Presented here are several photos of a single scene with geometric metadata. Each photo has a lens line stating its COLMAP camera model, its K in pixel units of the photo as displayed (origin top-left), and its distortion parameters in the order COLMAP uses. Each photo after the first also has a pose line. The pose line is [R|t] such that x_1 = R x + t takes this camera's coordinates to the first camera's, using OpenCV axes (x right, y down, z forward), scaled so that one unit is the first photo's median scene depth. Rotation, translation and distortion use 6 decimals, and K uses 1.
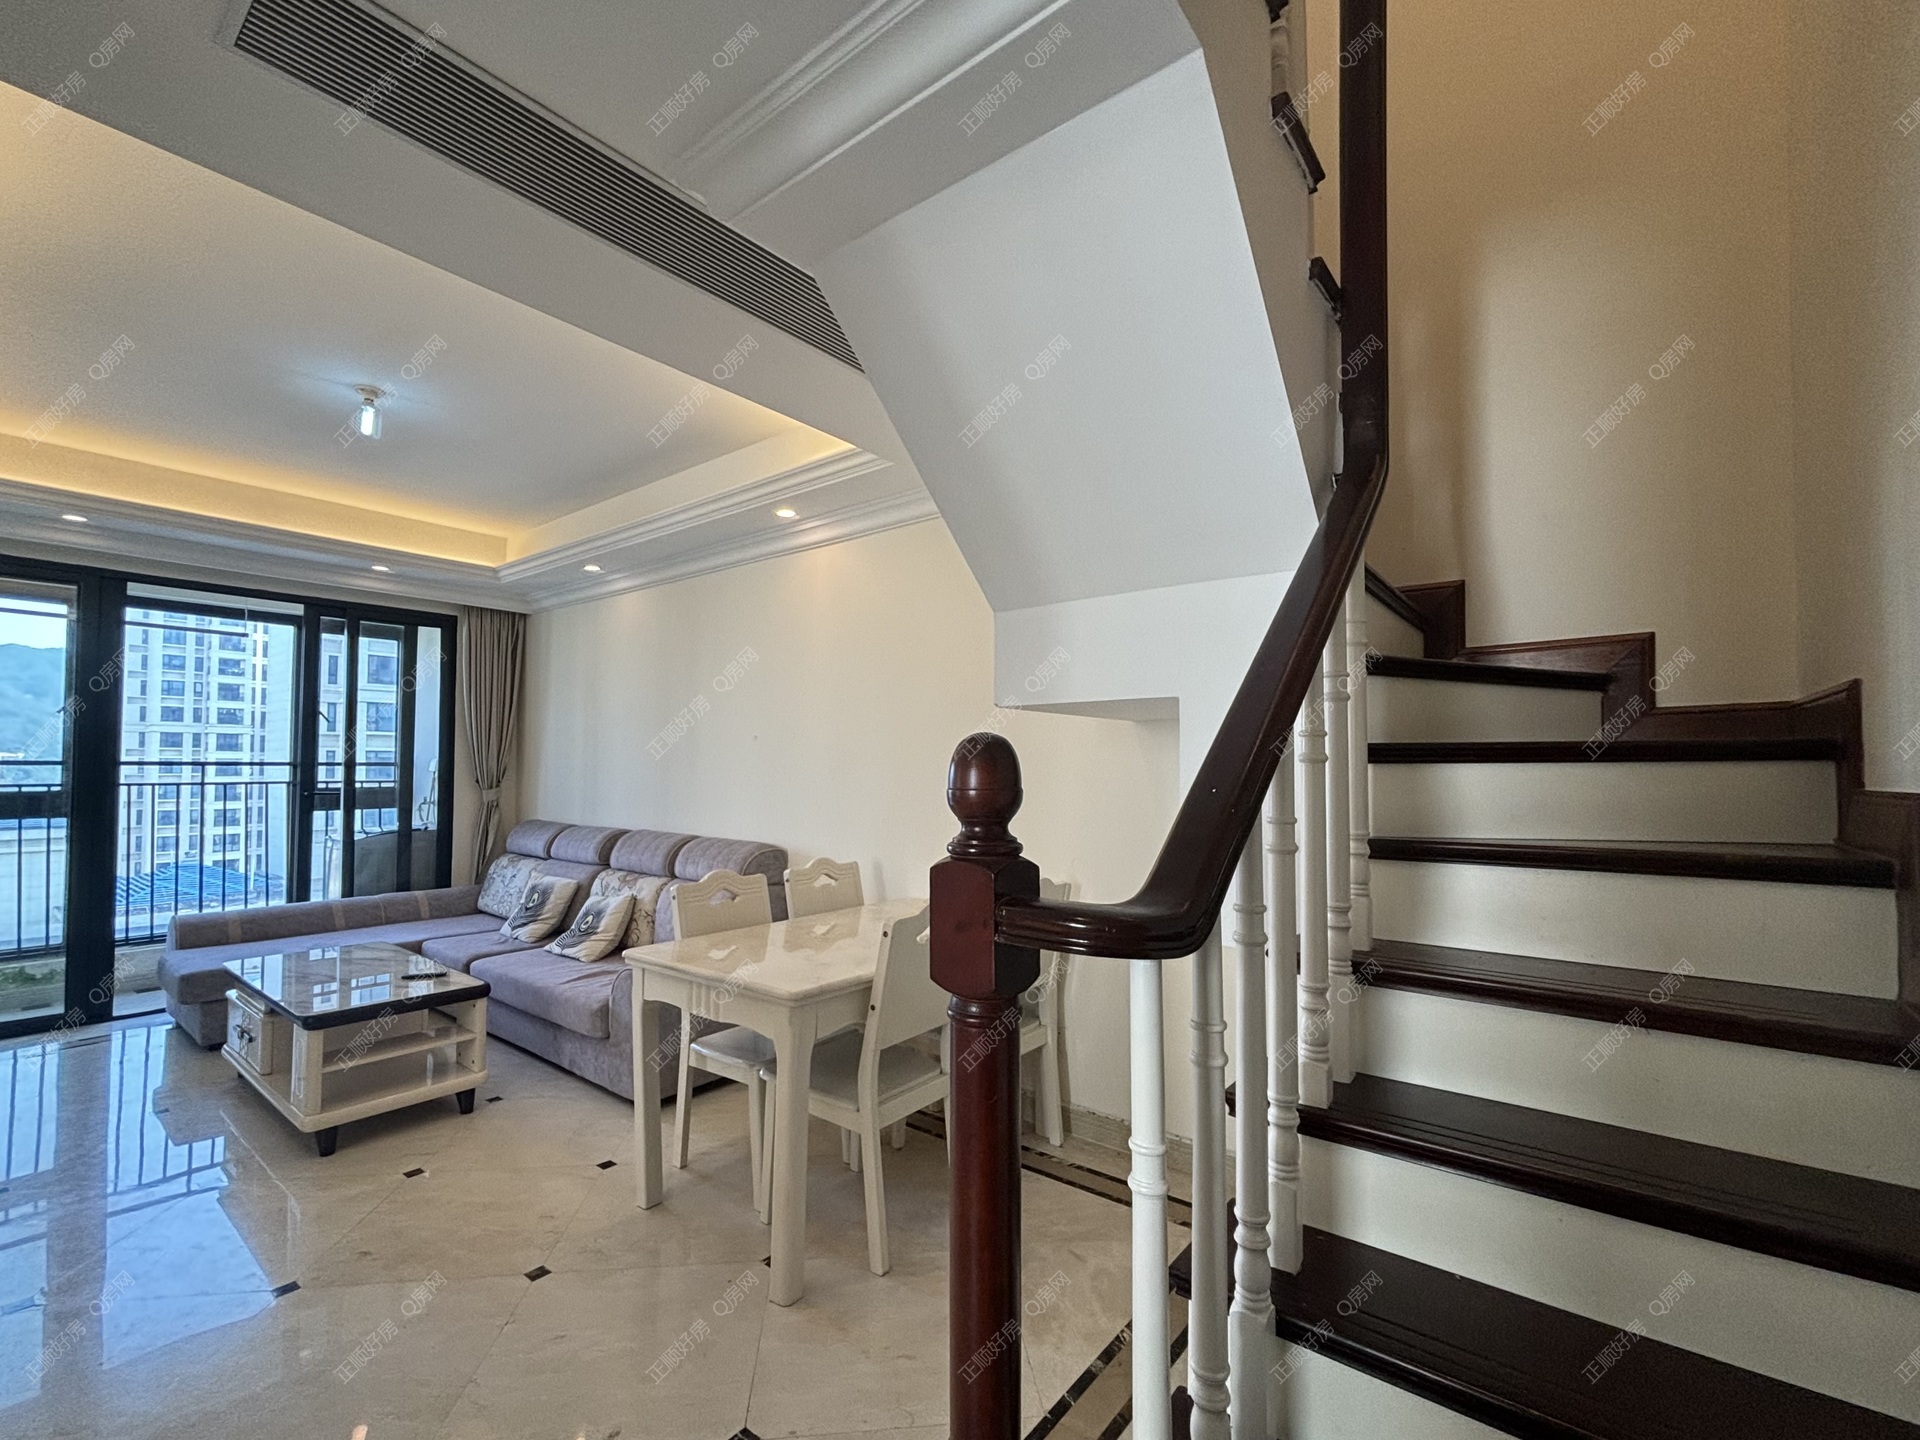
lens RADIAL K [[817.2, 0, 947.6], [0, 817.2, 752.1], [0, 0, 1]] dist [-0.008588, 0.000461]
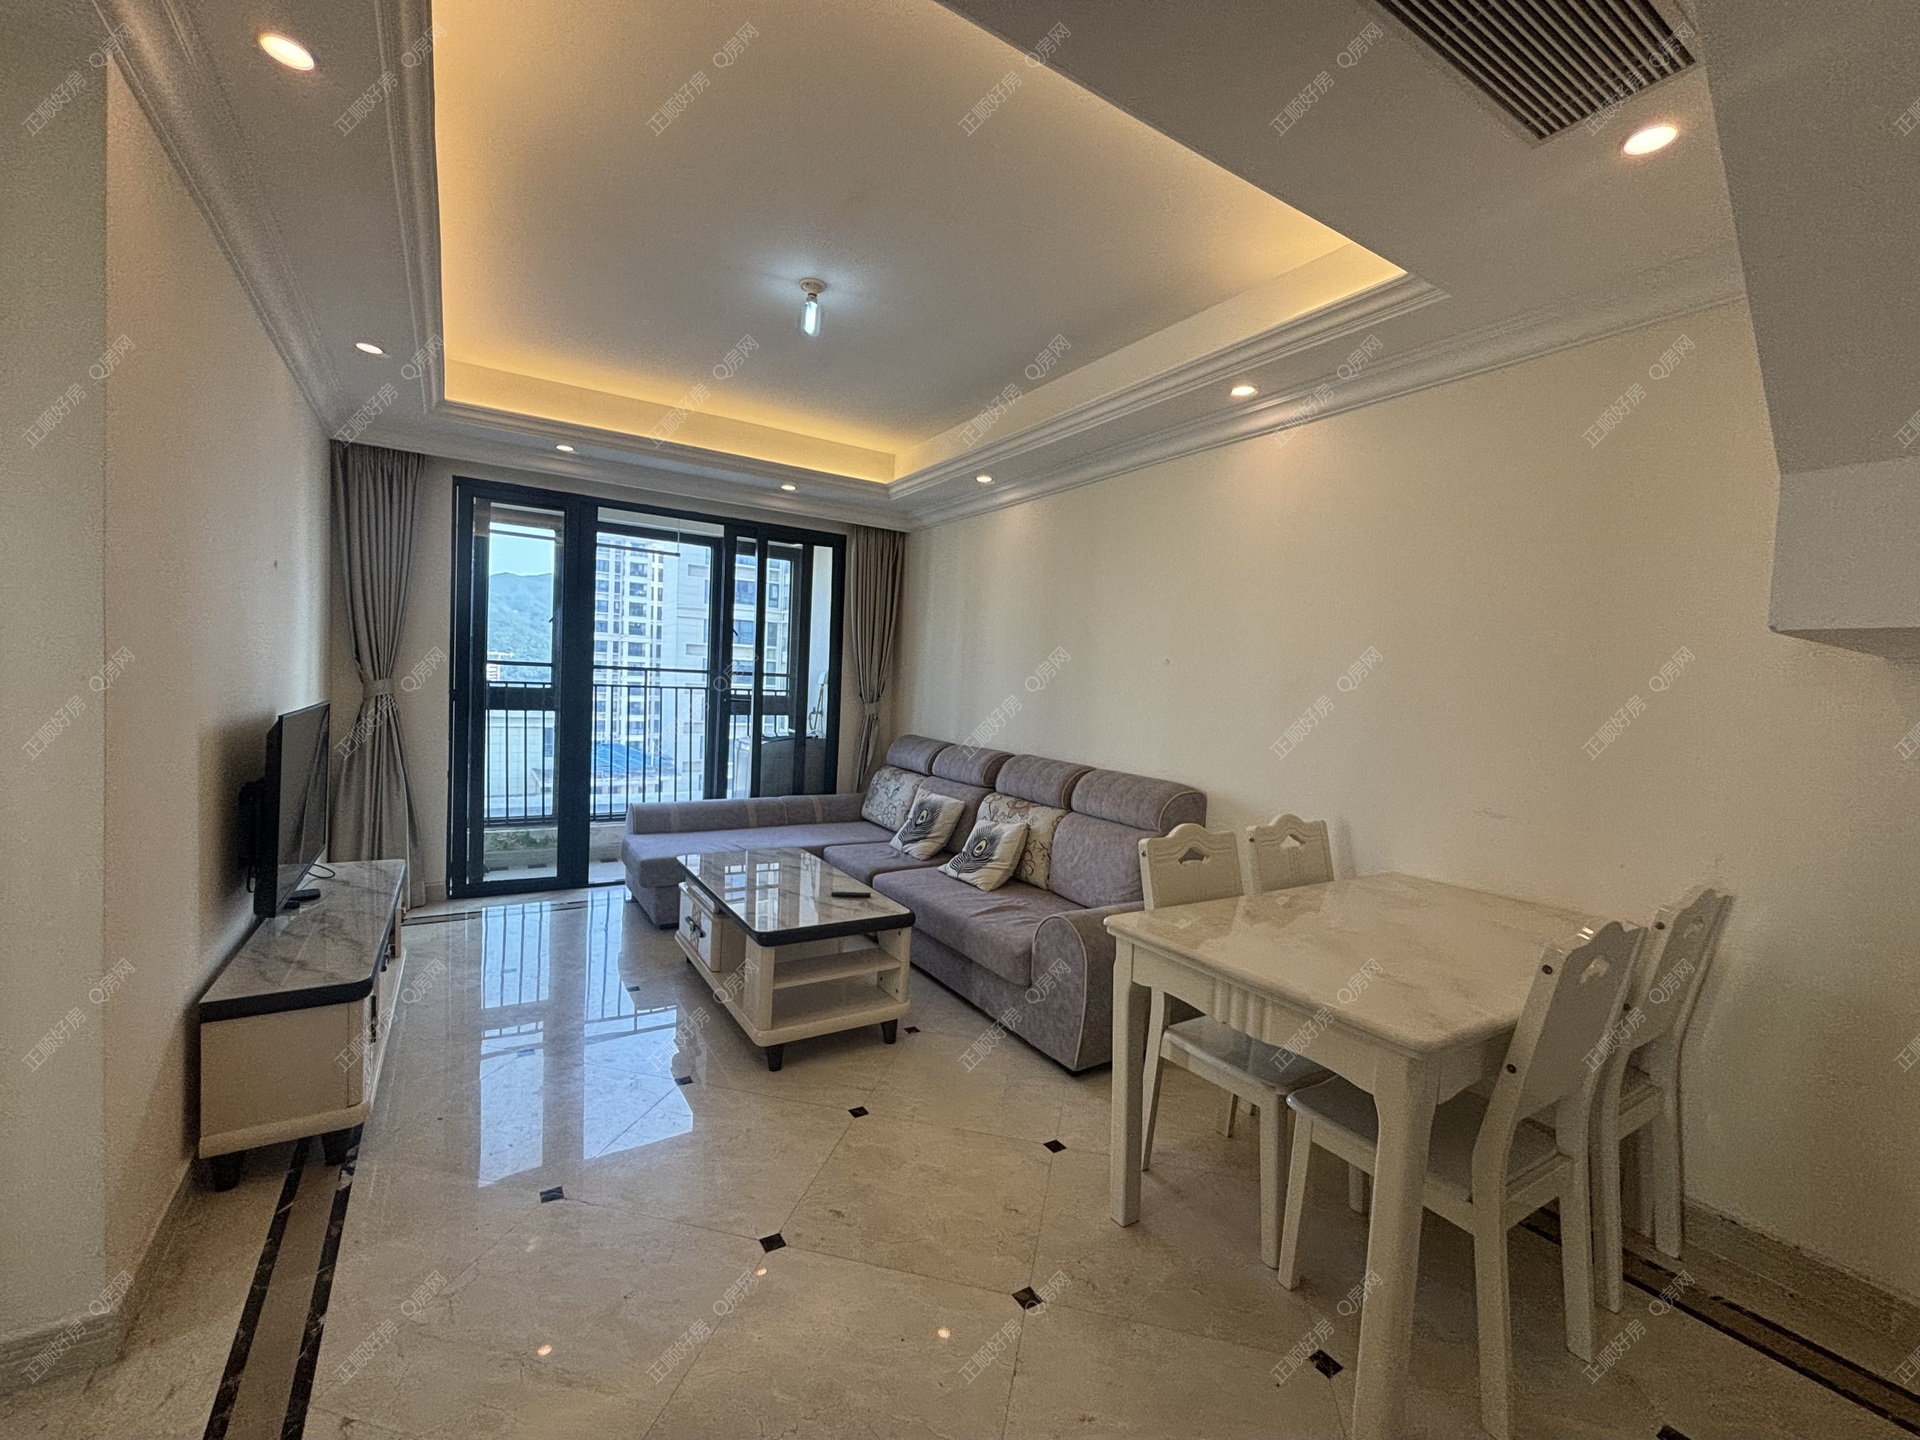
lens RADIAL K [[781.6, 0, 964.4], [0, 781.6, 727.9], [0, 0, 1]] dist [0.002194, -0.001628]
pose [[0.944373, 0.057471, -0.323815, -0.163333], [-0.034669, 0.996524, 0.075755, -0.003145], [0.327043, -0.060315, 0.943083, 0.122385]]
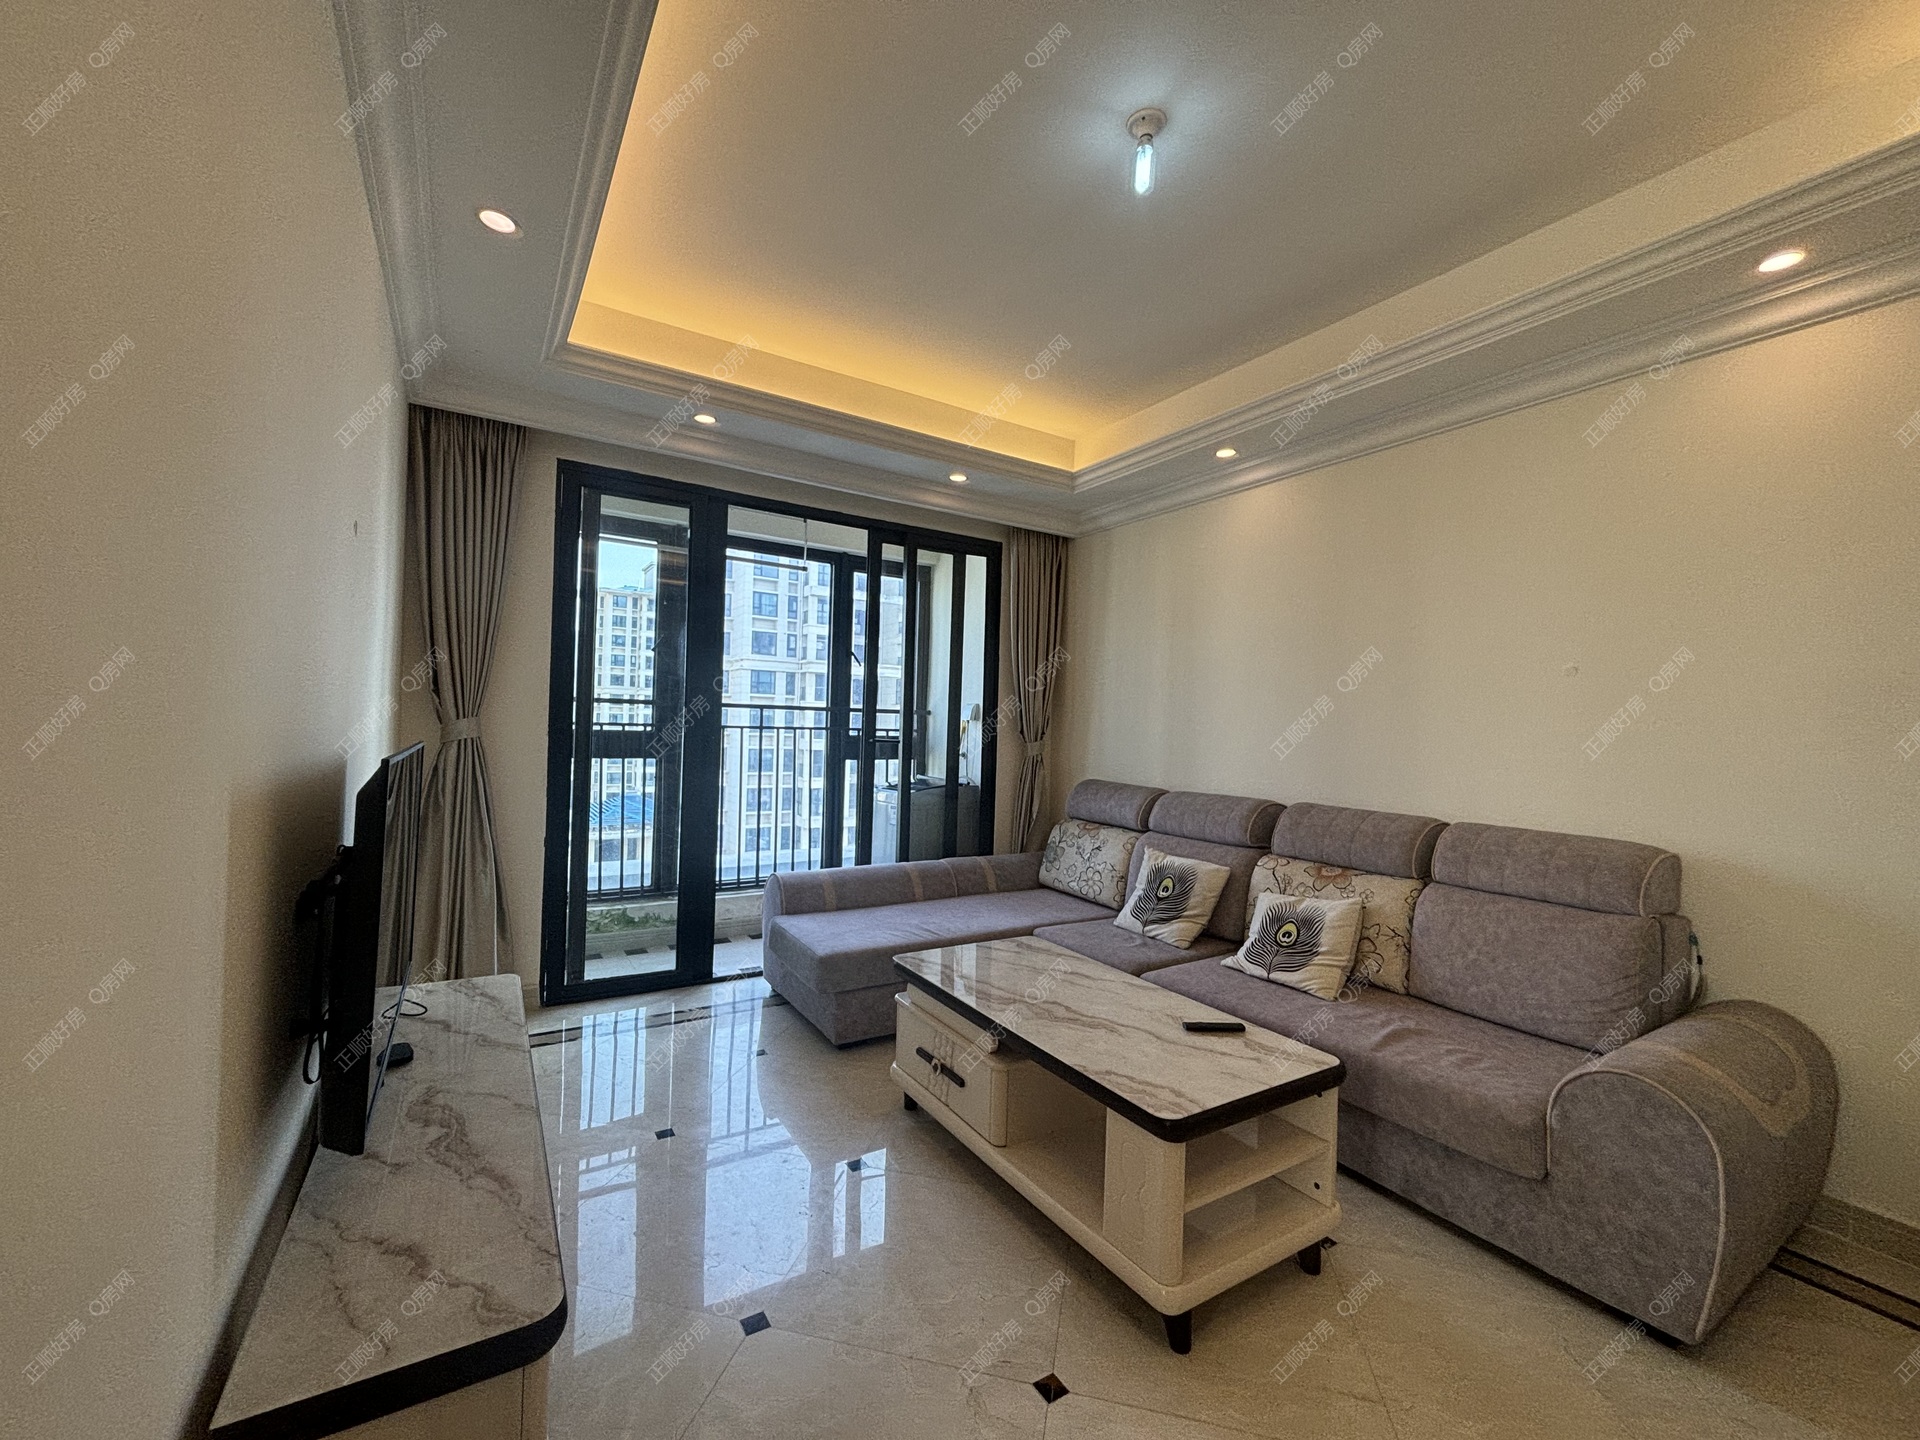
lens RADIAL K [[781.6, 0, 980.1], [0, 781.6, 731.2], [0, 0, 1]] dist [0.002194, -0.001628]
pose [[0.944178, 0.023911, -0.328566, -0.464708], [-0.017137, 0.999577, 0.023495, 0.021625], [0.328989, -0.016553, 0.944189, 0.268288]]
